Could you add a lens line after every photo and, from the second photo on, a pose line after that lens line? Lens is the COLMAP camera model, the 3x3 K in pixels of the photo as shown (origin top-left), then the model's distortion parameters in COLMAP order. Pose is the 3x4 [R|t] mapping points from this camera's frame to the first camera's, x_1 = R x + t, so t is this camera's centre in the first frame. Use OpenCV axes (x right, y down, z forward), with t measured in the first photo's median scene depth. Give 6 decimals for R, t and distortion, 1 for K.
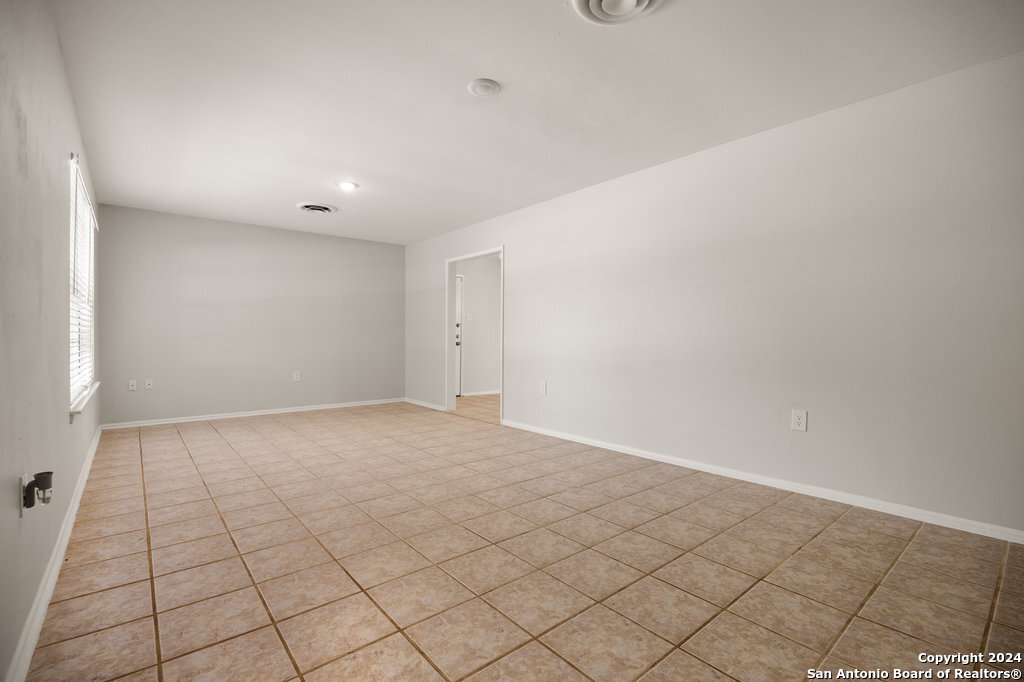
lens RADIAL K [[459.7, 0, 513.5], [0, 459.7, 343.3], [0, 0, 1]] dist [-0.003092, -0.000122]
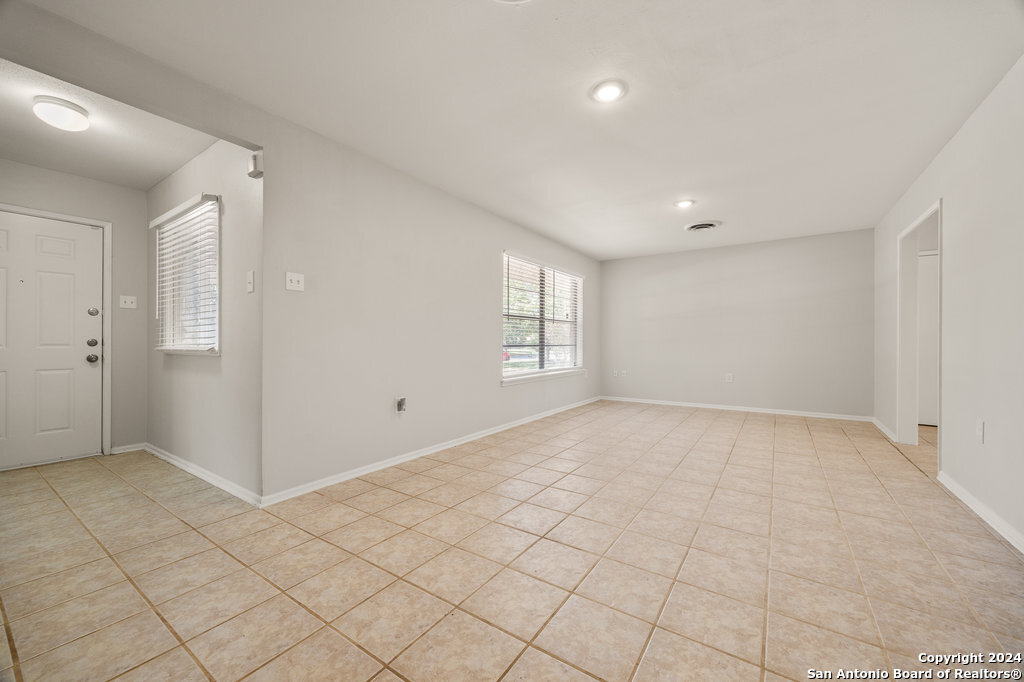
lens RADIAL K [[391.5, 0, 514.3], [0, 391.5, 339.4], [0, 0, 1]] dist [0.008127, 0.000366]
pose [[0.277698, -0.011360, -0.960601, 0.557090], [-0.007833, 0.999870, -0.014089, -0.006382], [0.960636, 0.011437, 0.277573, 0.461156]]
